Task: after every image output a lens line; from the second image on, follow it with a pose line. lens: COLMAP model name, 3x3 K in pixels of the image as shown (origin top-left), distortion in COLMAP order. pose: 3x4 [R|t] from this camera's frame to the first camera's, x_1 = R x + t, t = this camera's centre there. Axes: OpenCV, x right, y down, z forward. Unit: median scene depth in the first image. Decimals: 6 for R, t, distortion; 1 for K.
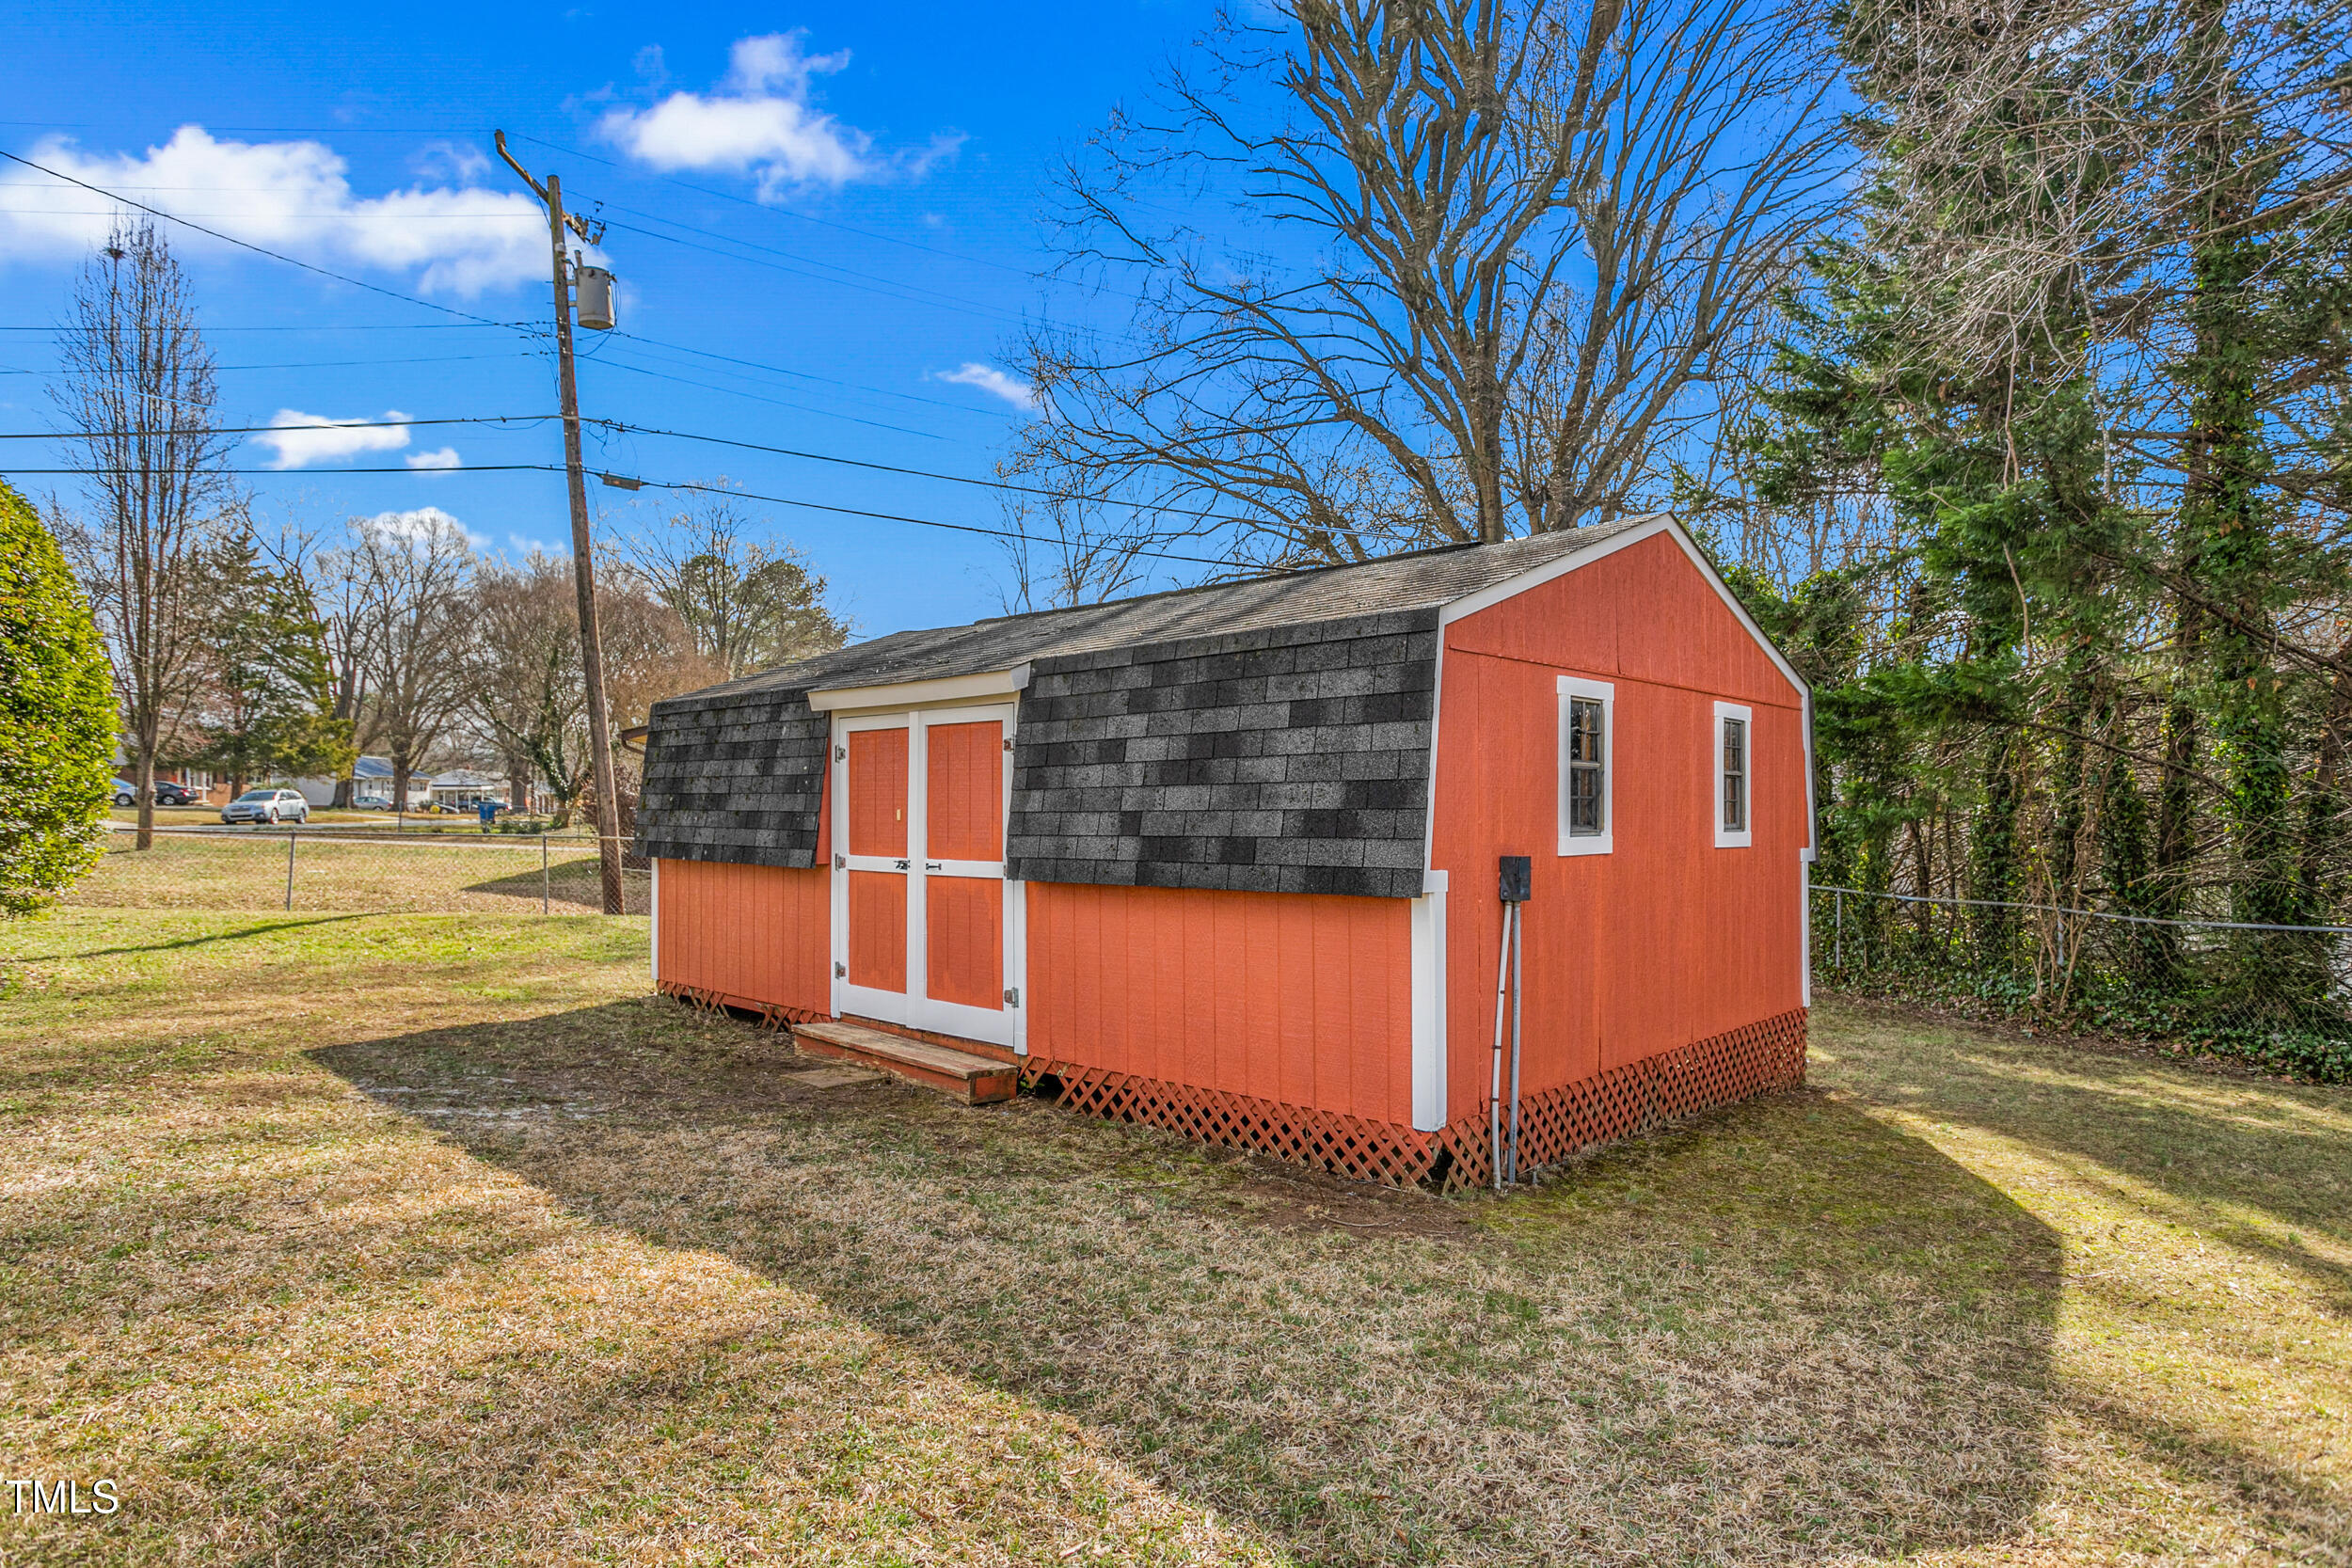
lens RADIAL K [[1291.6, 0, 1176.0], [0, 1291.6, 784.0], [0, 0, 1]] dist [-0.002682, -0.000243]
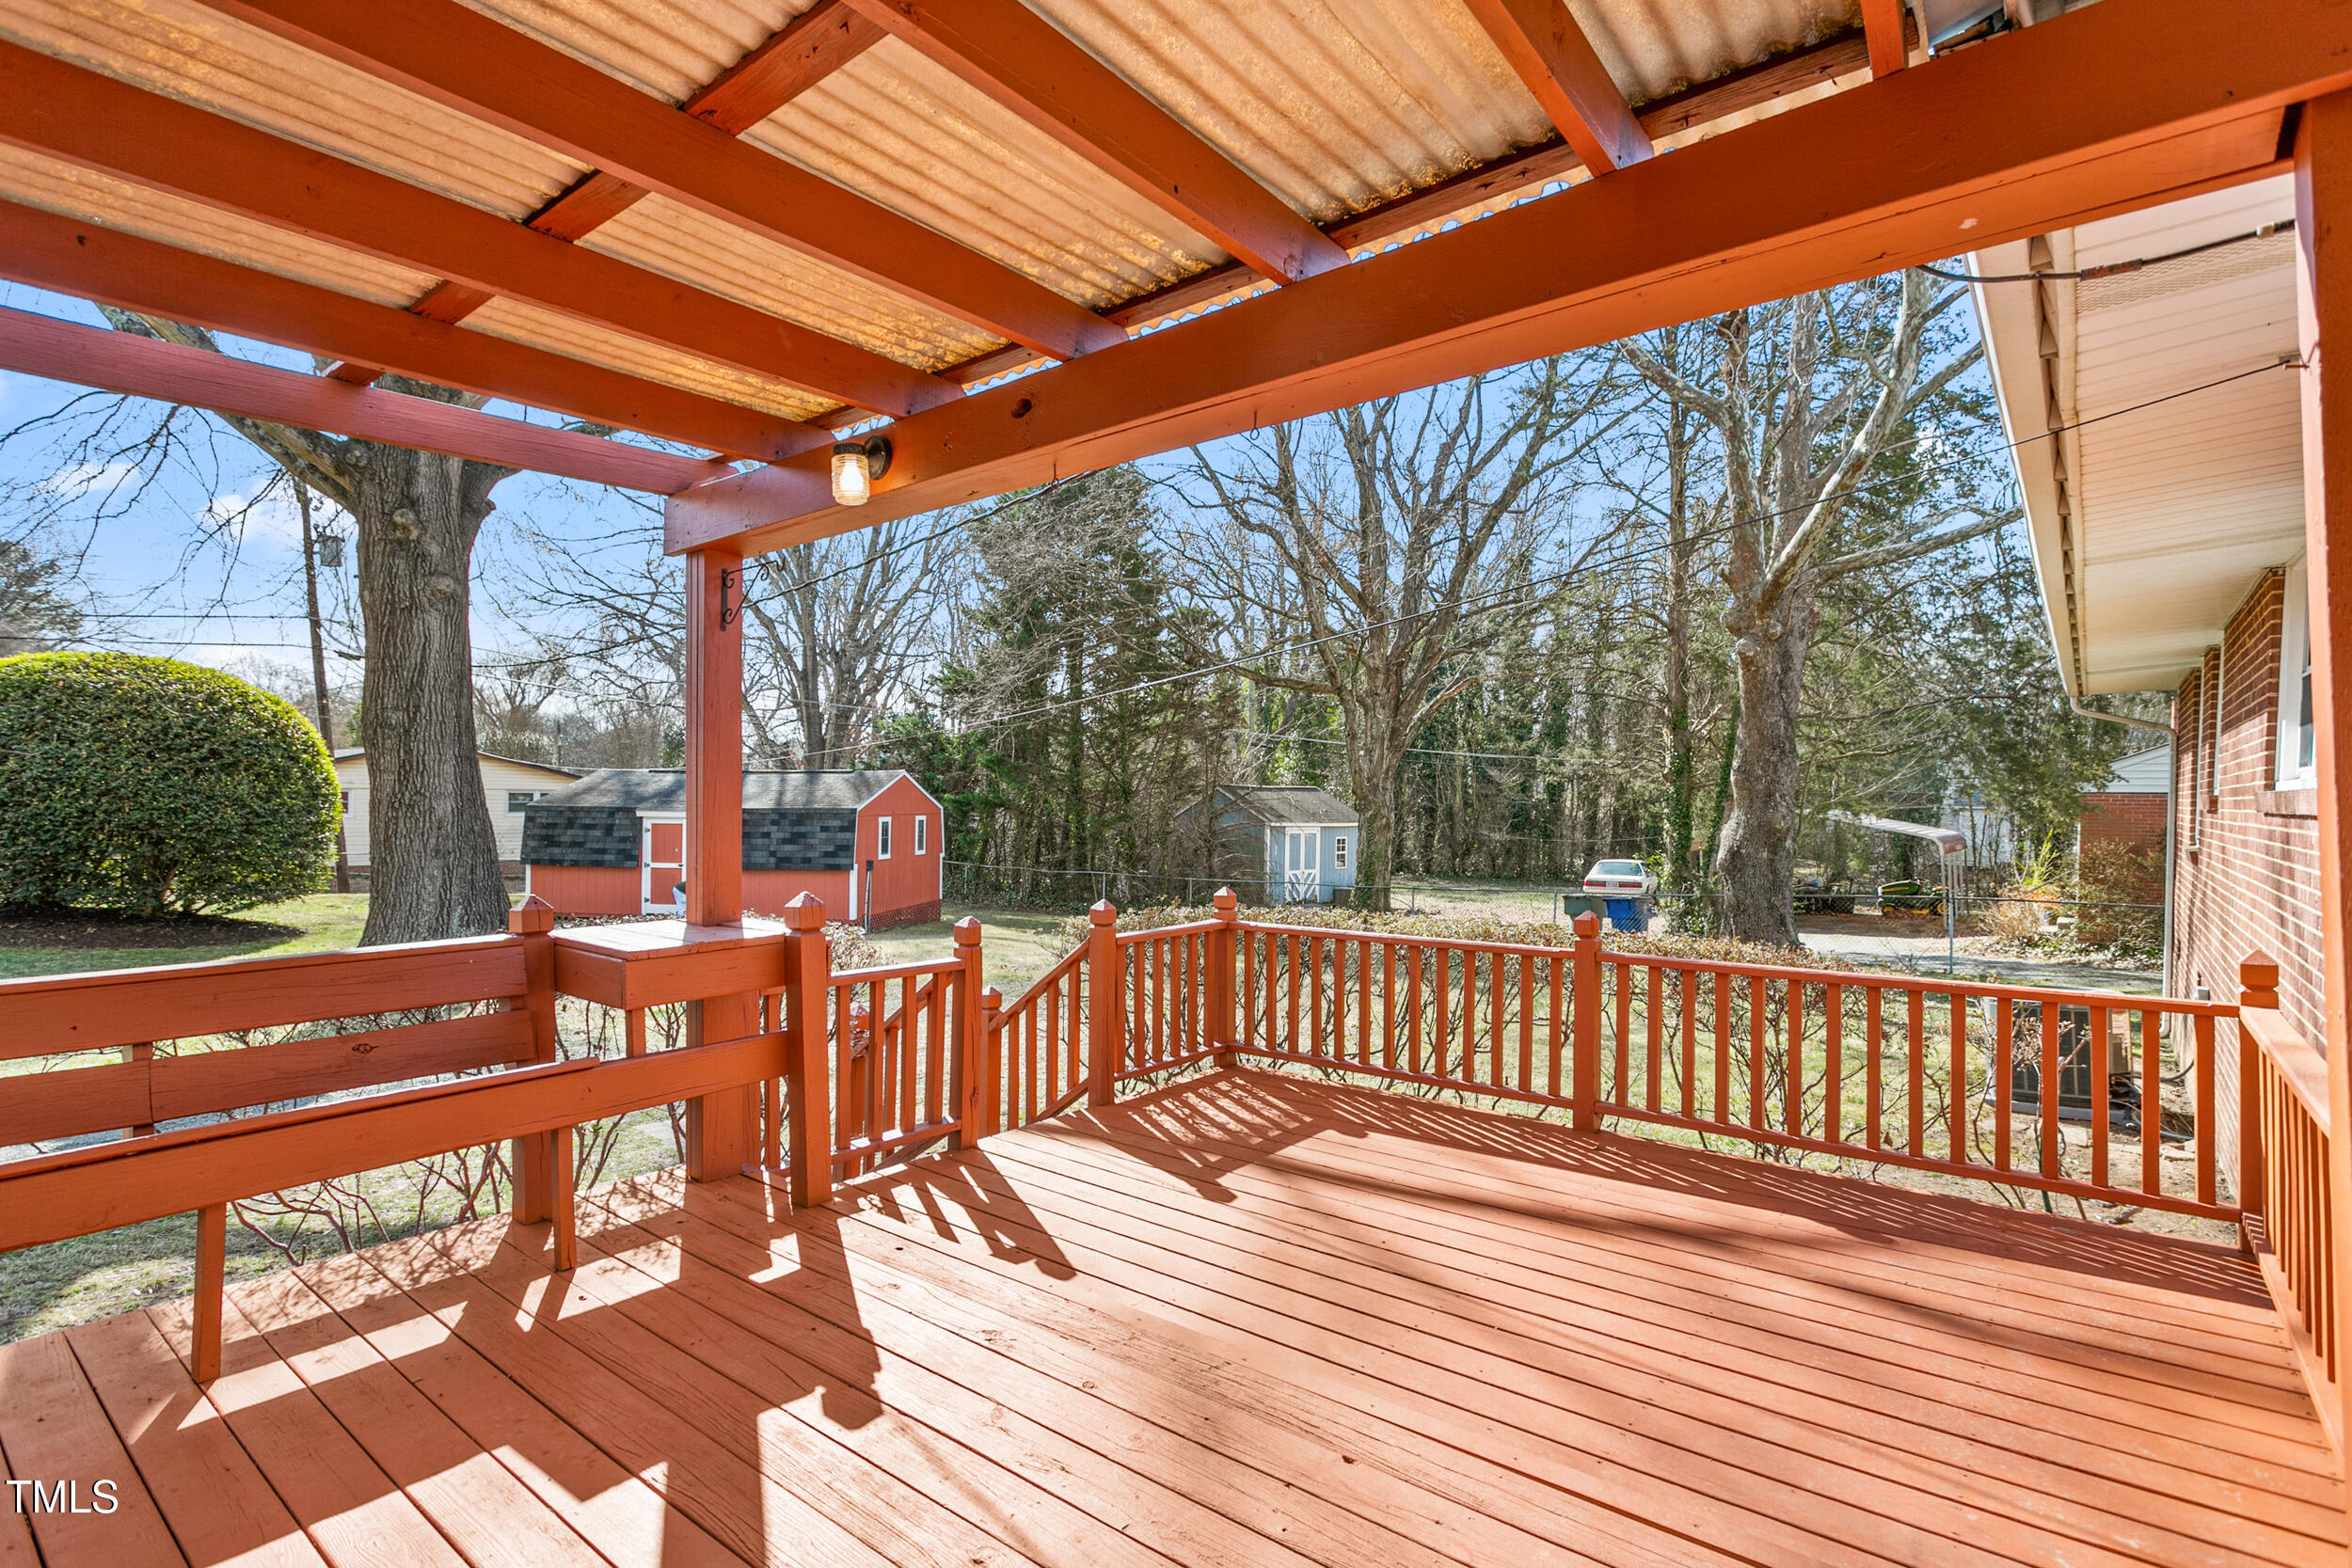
lens RADIAL K [[1133.9, 0, 1166.7], [0, 1133.9, 801.7], [0, 0, 1]] dist [-0.002755, -0.000086]
pose [[0.831571, 0.002699, 0.555412, -0.961093], [-0.017143, 0.999636, 0.020810, -0.222321], [-0.555153, -0.026826, 0.831315, -2.551277]]
